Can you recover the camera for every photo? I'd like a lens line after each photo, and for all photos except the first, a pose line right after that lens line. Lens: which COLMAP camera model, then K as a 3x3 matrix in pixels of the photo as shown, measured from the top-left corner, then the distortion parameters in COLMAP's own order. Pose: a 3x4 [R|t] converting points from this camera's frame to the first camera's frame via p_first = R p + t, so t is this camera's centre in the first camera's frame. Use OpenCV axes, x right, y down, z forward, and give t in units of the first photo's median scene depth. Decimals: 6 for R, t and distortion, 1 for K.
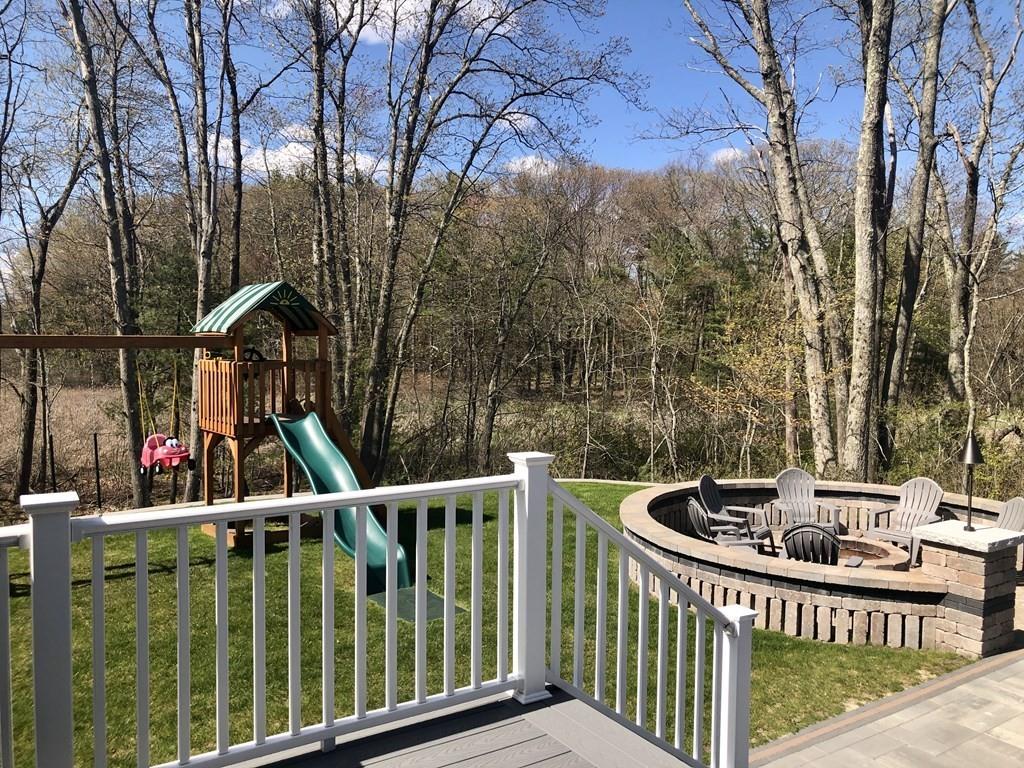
lens RADIAL K [[833.8, 0, 512.0], [0, 833.8, 384.0], [0, 0, 1]] dist [-0.005832, 0.011865]
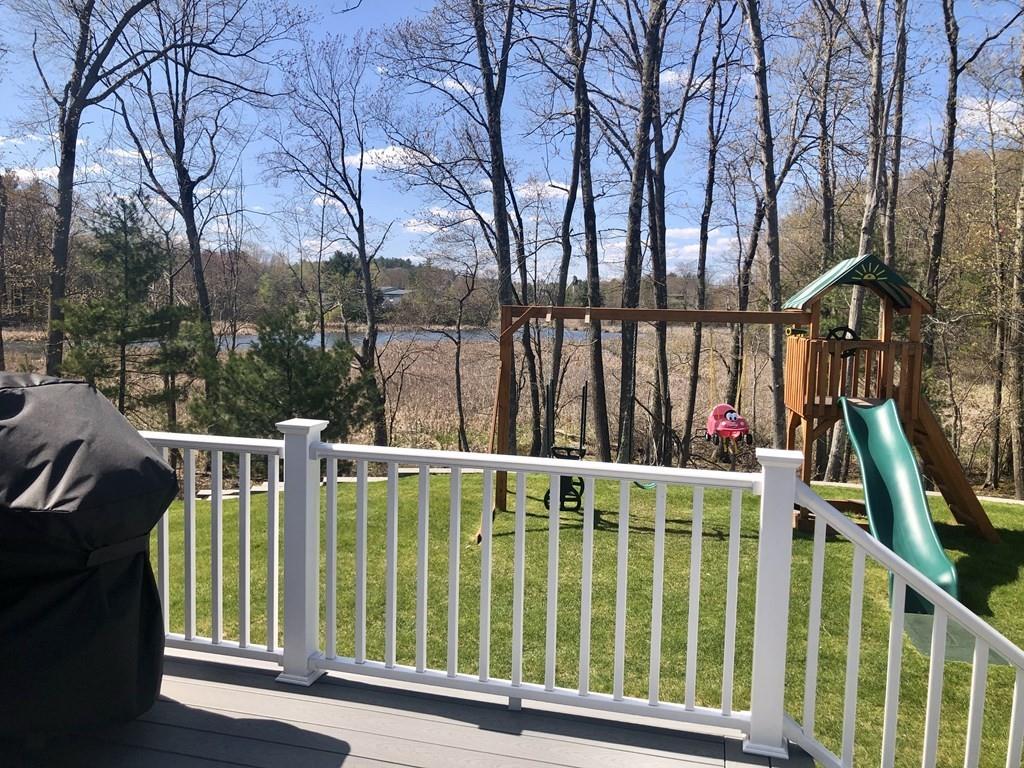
lens RADIAL K [[833.8, 0, 512.0], [0, 833.8, 384.0], [0, 0, 1]] dist [-0.005832, 0.011865]
pose [[0.669723, 0.078937, -0.738404, 0.150826], [-0.063019, 0.996789, 0.049402, -0.000971], [0.739932, 0.013447, 0.672547, 0.095732]]
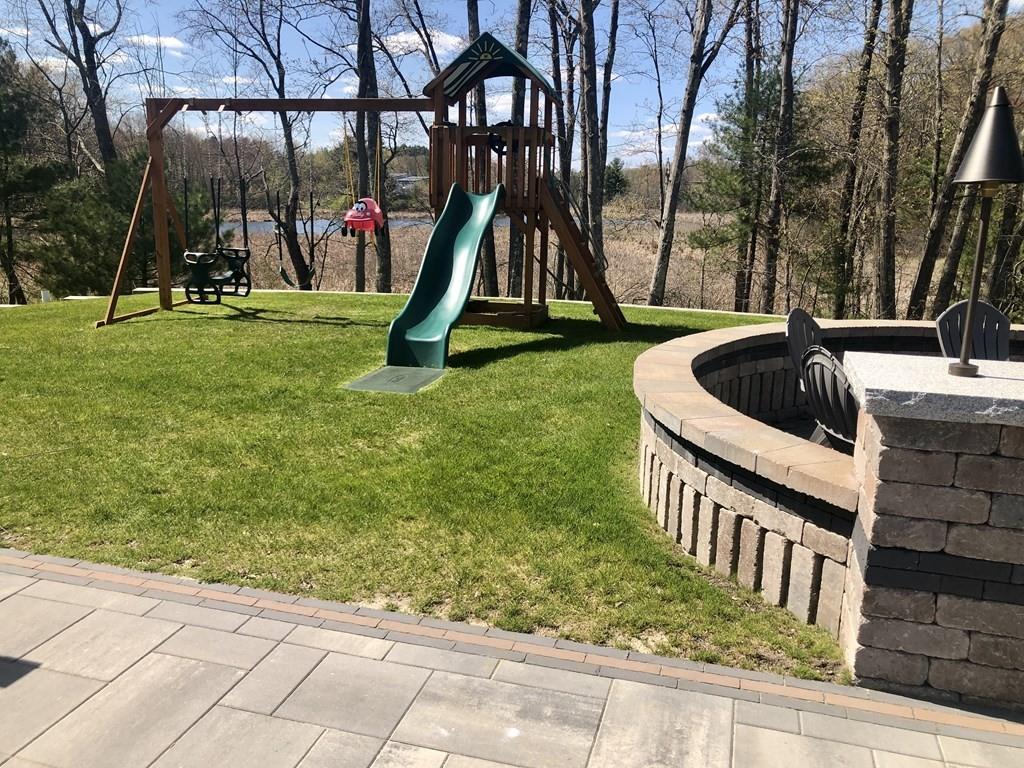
lens RADIAL K [[833.8, 0, 512.0], [0, 833.8, 384.0], [0, 0, 1]] dist [-0.005832, 0.011865]
pose [[0.655561, 0.173988, -0.734825, 0.467619], [-0.057945, 0.981816, 0.180774, 0.084334], [0.752915, -0.075929, 0.653723, 0.412264]]
